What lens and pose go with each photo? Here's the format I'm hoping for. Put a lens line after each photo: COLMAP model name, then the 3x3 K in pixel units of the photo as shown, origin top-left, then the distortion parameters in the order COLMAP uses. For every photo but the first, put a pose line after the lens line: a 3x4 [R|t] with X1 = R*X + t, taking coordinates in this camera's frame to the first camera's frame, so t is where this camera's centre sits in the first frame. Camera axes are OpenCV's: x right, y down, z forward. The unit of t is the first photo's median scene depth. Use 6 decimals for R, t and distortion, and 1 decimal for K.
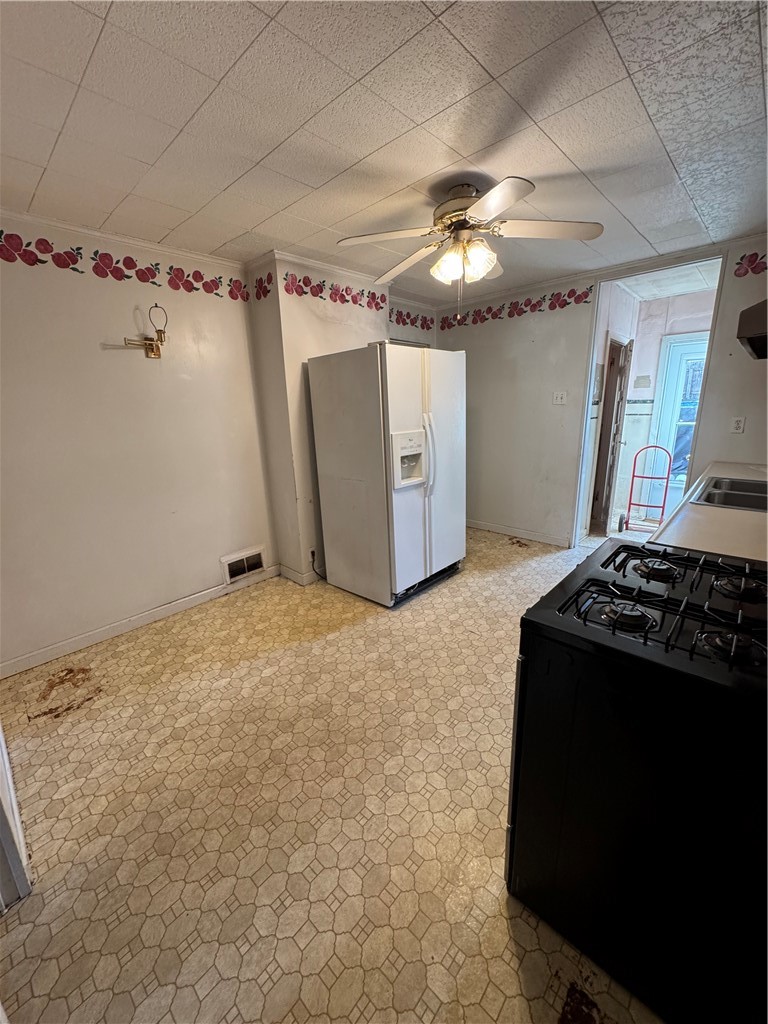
lens RADIAL K [[407.7, 0, 384.1], [0, 407.7, 512.6], [0, 0, 1]] dist [-0.002191, -0.000807]
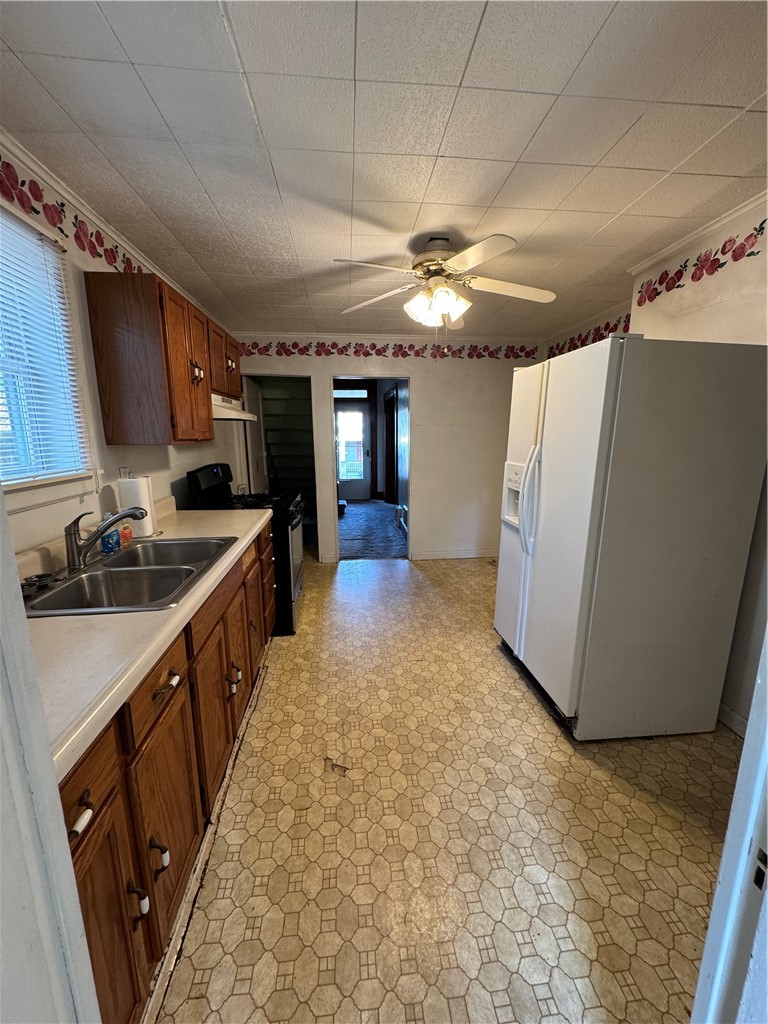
lens RADIAL K [[407.7, 0, 382.9], [0, 407.7, 514.6], [0, 0, 1]] dist [-0.002191, -0.000807]
pose [[-0.661688, 0.176396, -0.728734, 0.839848], [-0.175565, 0.908460, 0.379312, -0.351012], [0.728935, 0.378926, -0.570148, 1.230551]]
